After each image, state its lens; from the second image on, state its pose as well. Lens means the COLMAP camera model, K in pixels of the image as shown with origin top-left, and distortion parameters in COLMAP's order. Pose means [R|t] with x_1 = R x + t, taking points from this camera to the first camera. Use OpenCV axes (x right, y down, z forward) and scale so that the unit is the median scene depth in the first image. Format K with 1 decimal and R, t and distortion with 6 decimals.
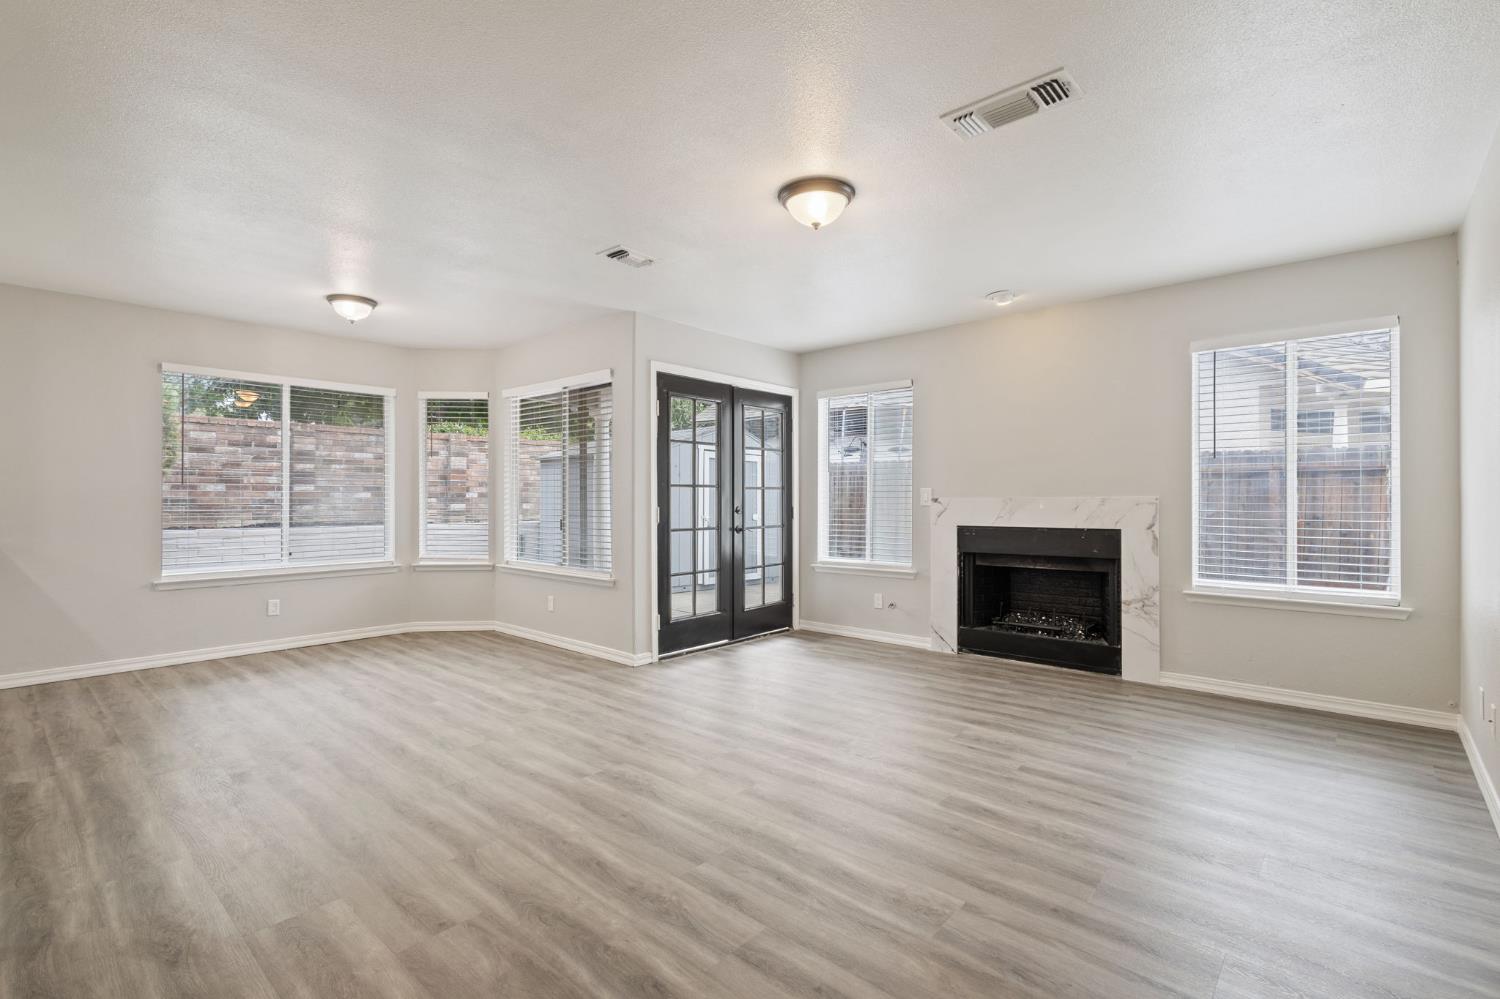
lens RADIAL K [[684.8, 0, 746.7], [0, 684.8, 503.8], [0, 0, 1]] dist [0.008738, -0.002889]
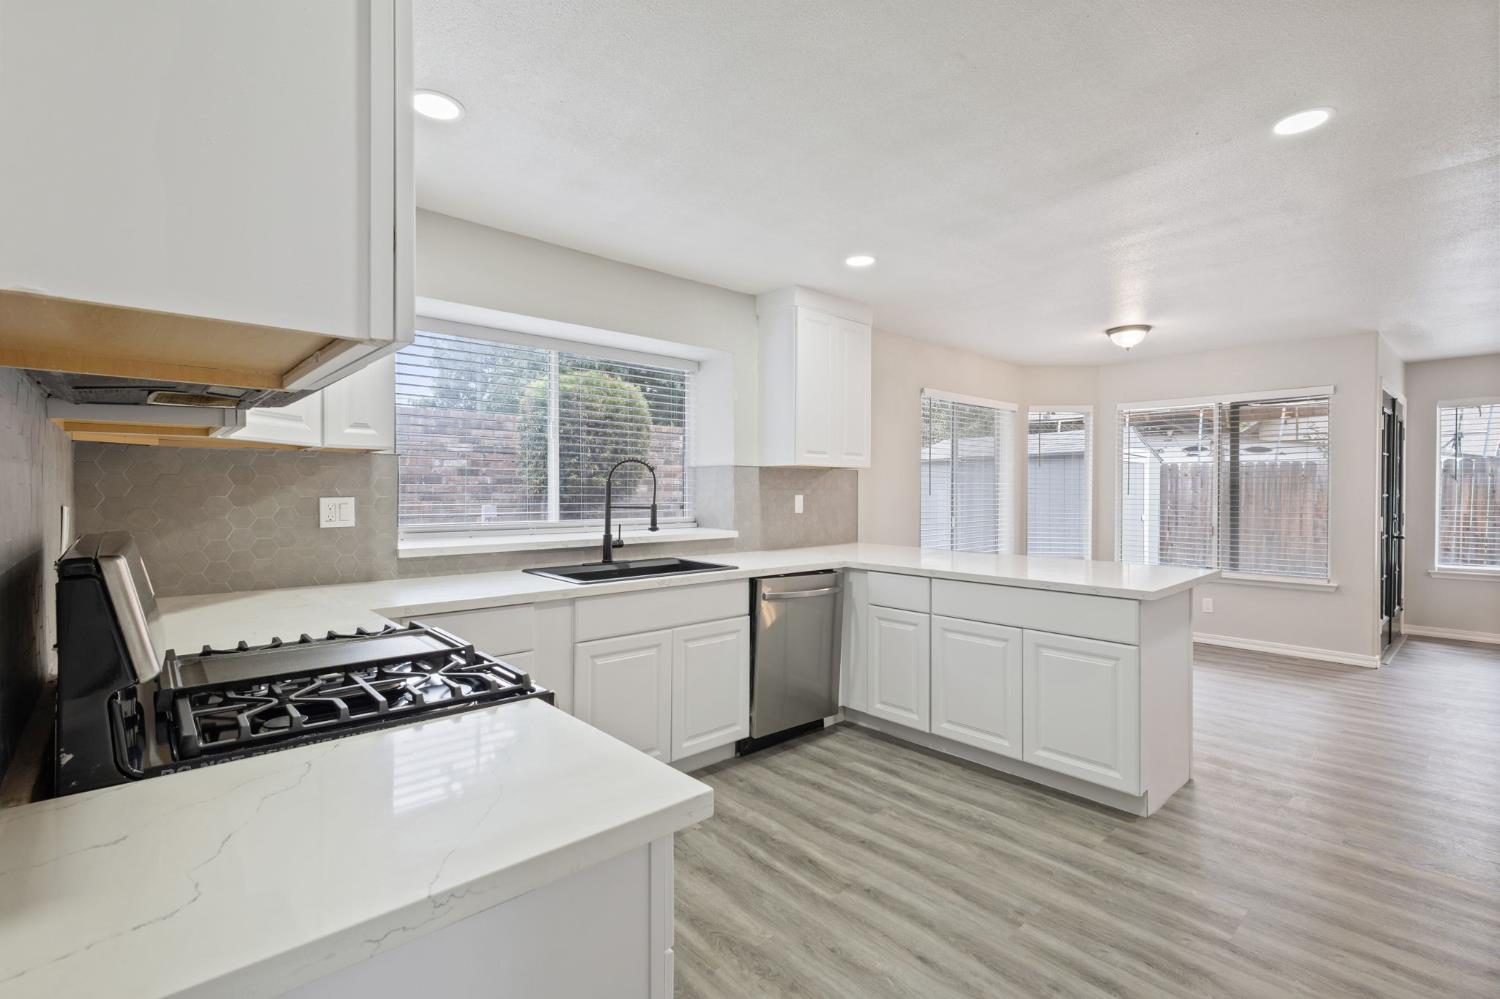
lens RADIAL K [[684.8, 0, 744.3], [0, 684.8, 496.5], [0, 0, 1]] dist [0.008738, -0.002889]
pose [[0.994440, 0.002828, -0.105270, -1.110311], [-0.002631, 0.999995, 0.002014, -0.029818], [0.105275, -0.001726, 0.994442, -0.172160]]
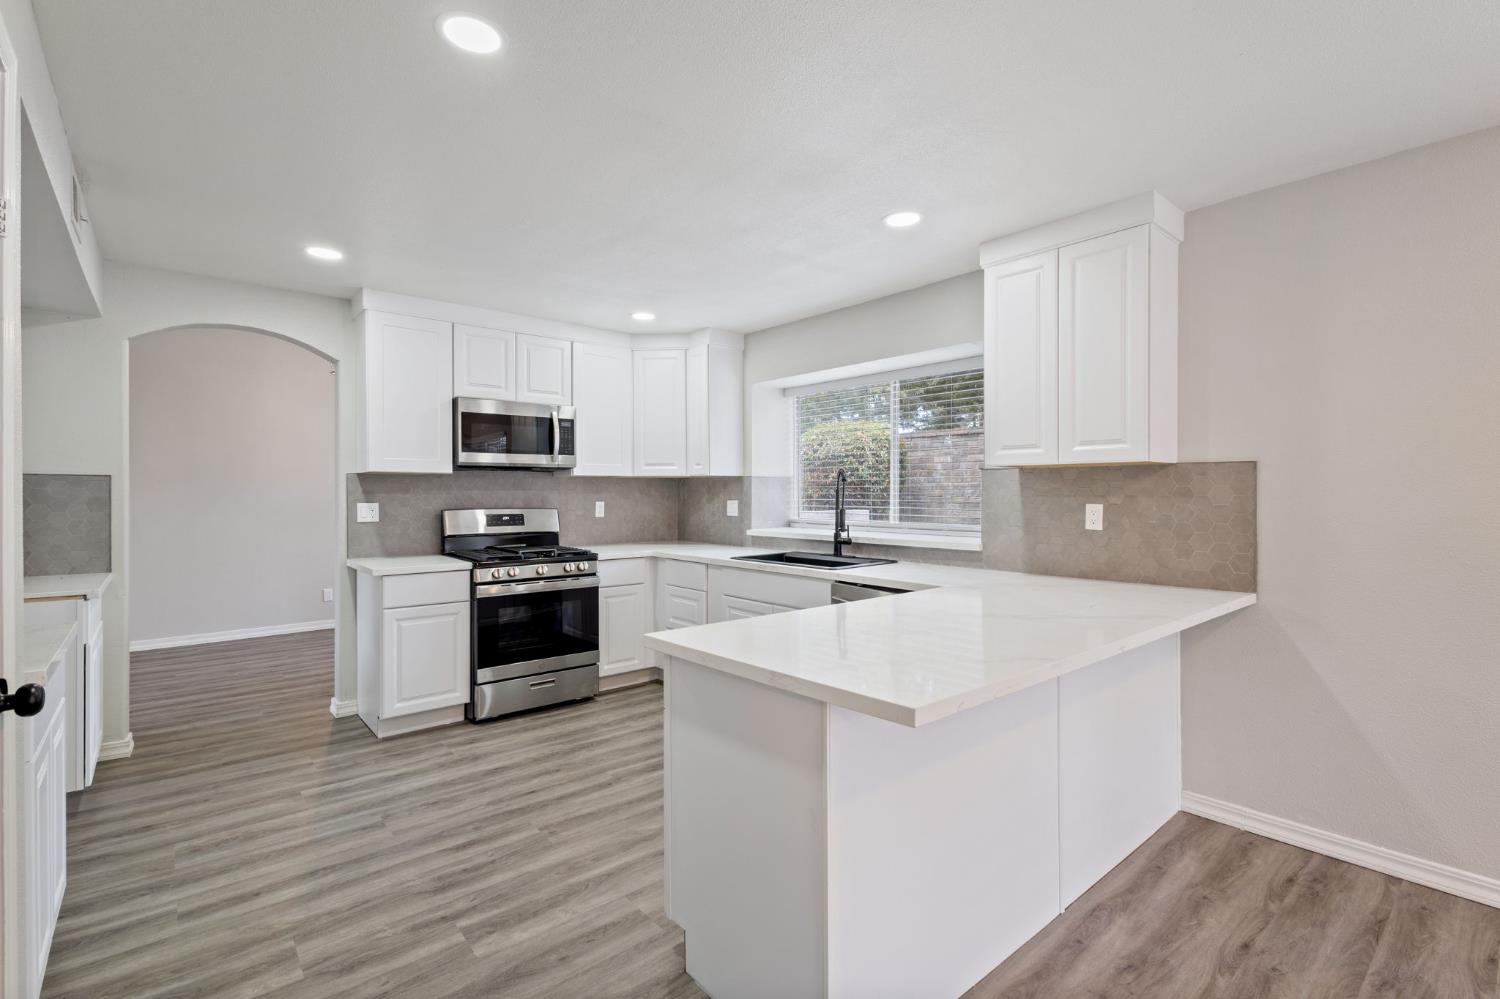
lens RADIAL K [[684.8, 0, 752.5], [0, 684.8, 494.8], [0, 0, 1]] dist [0.008738, -0.002889]
pose [[-0.134880, 0.001898, -0.990860, -0.384040], [-0.006621, 0.999974, 0.002816, -0.039669], [0.990840, 0.006940, -0.134864, 0.588391]]
